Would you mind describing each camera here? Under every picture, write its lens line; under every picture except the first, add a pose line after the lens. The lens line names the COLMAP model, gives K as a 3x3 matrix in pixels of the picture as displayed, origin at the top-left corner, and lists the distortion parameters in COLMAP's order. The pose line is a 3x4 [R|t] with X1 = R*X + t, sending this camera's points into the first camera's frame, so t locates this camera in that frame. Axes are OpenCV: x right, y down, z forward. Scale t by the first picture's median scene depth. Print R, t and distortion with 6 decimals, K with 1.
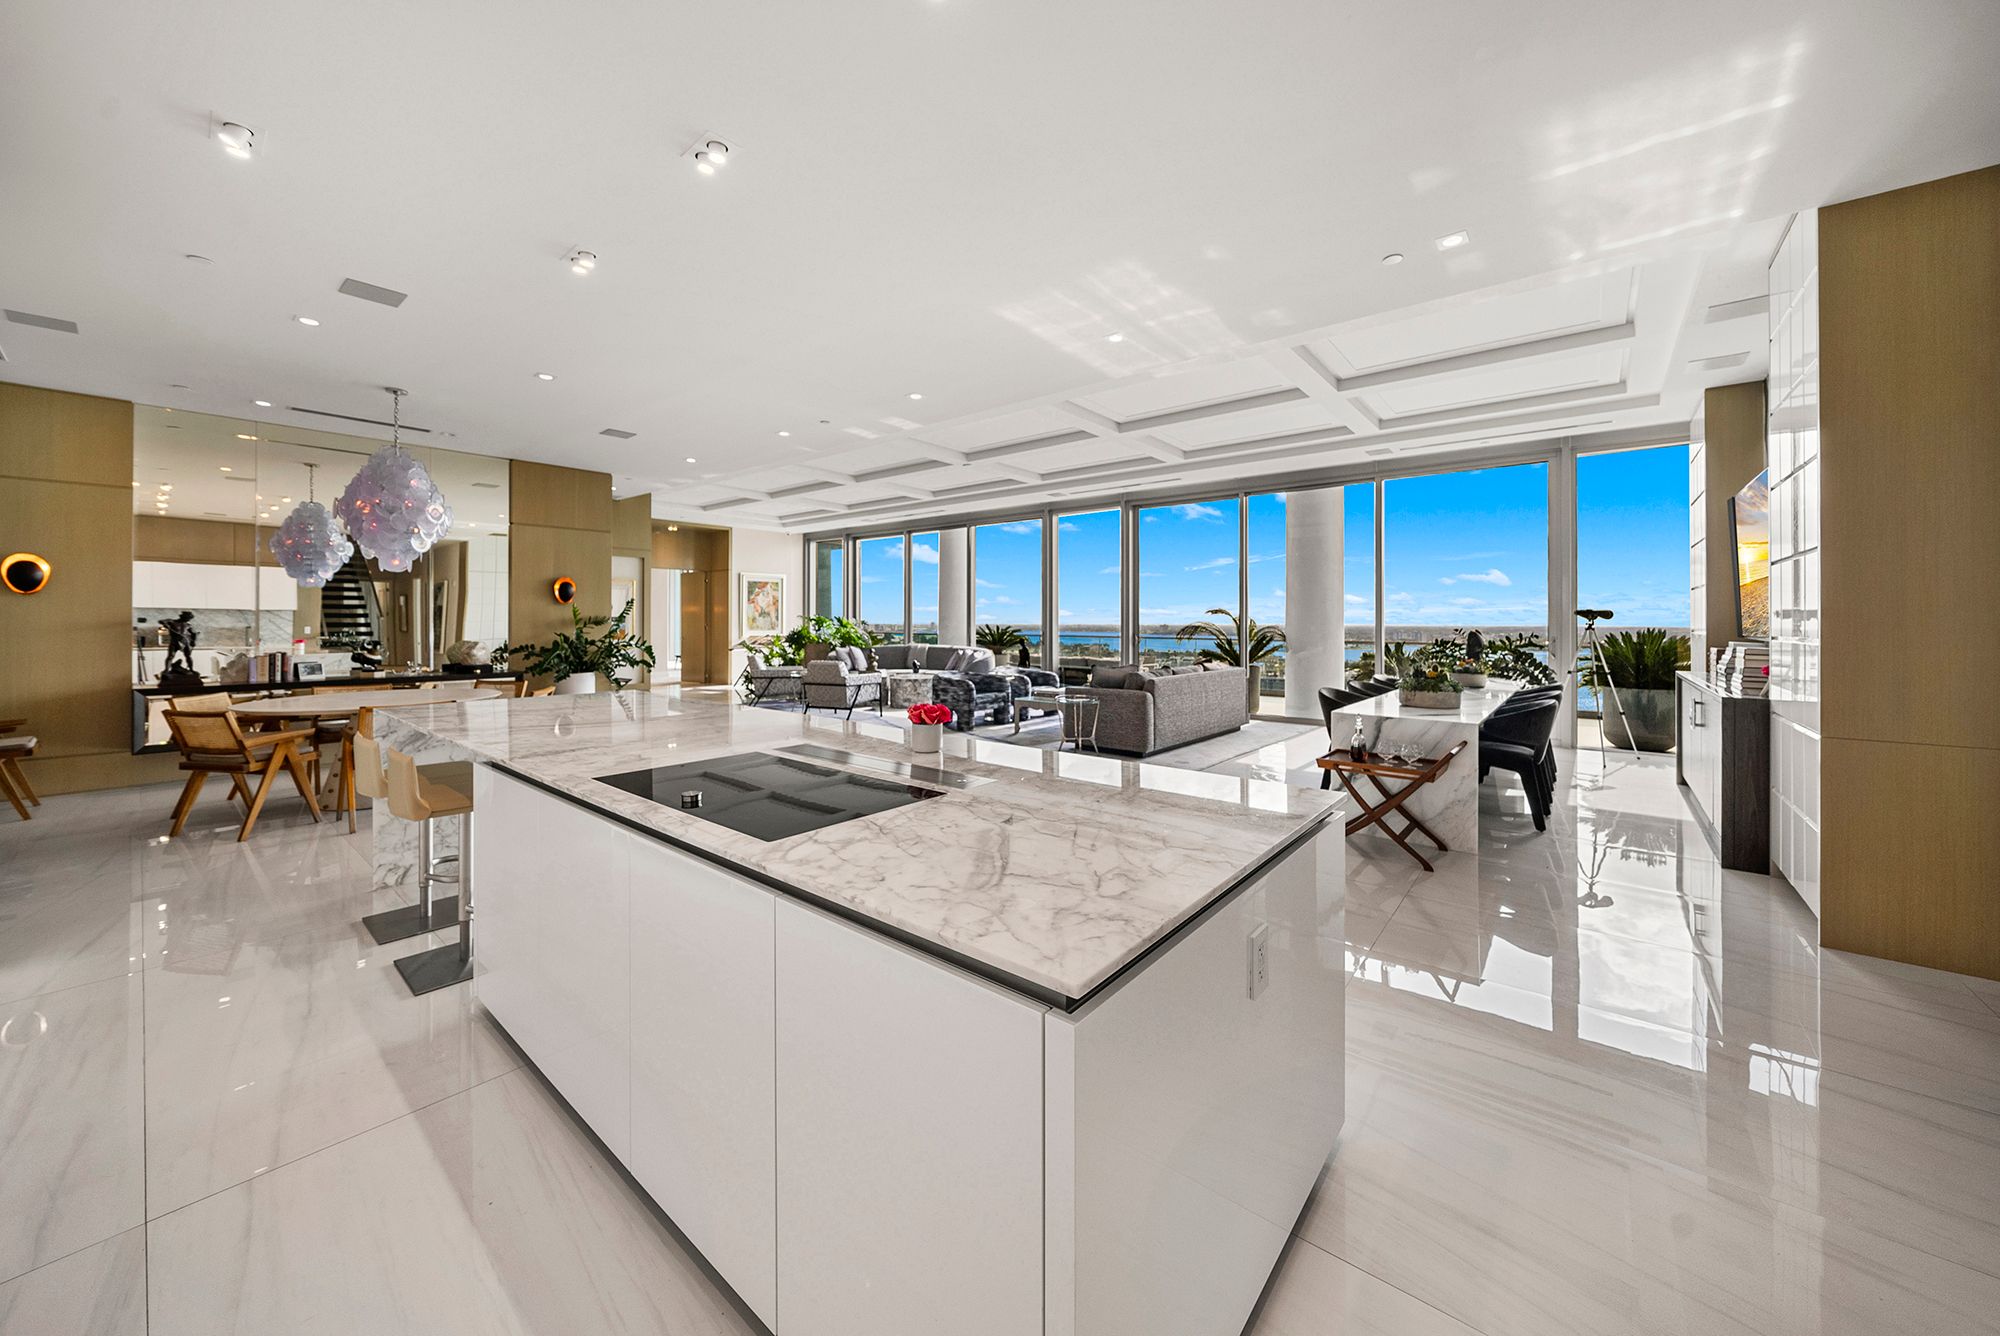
lens RADIAL K [[712.9, 0, 996.8], [0, 712.9, 614.5], [0, 0, 1]] dist [-0.004628, -0.000053]
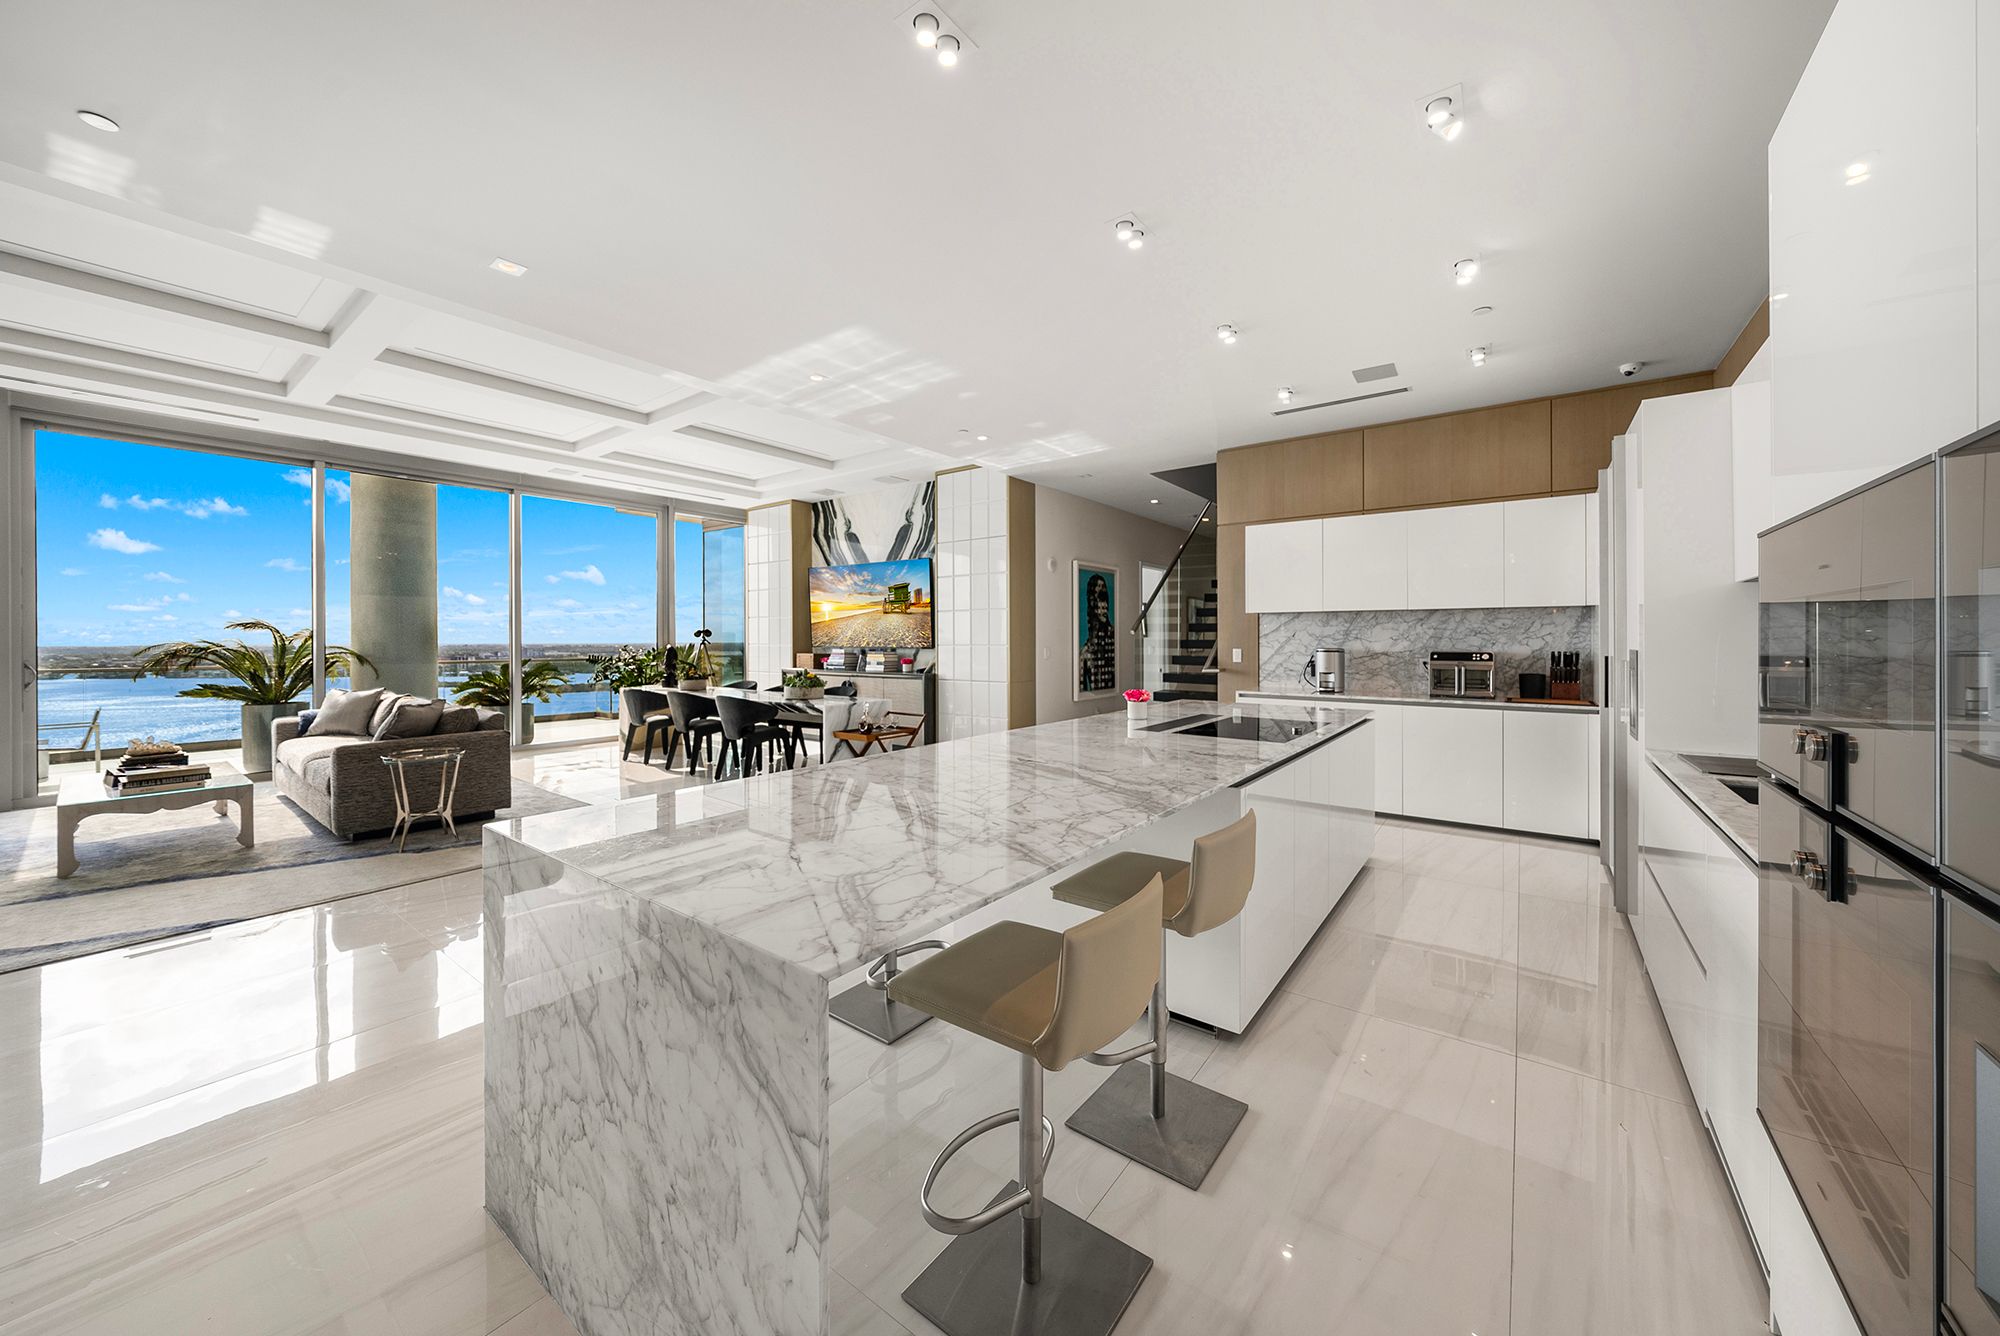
lens RADIAL K [[712.9, 0, 1010.1], [0, 712.9, 635.3], [0, 0, 1]] dist [-0.004628, -0.000053]
pose [[-0.064503, 0.003472, 0.997911, -0.324648], [-0.005535, 0.999977, -0.003836, 0.002961], [-0.997902, -0.005771, -0.064483, 0.267848]]
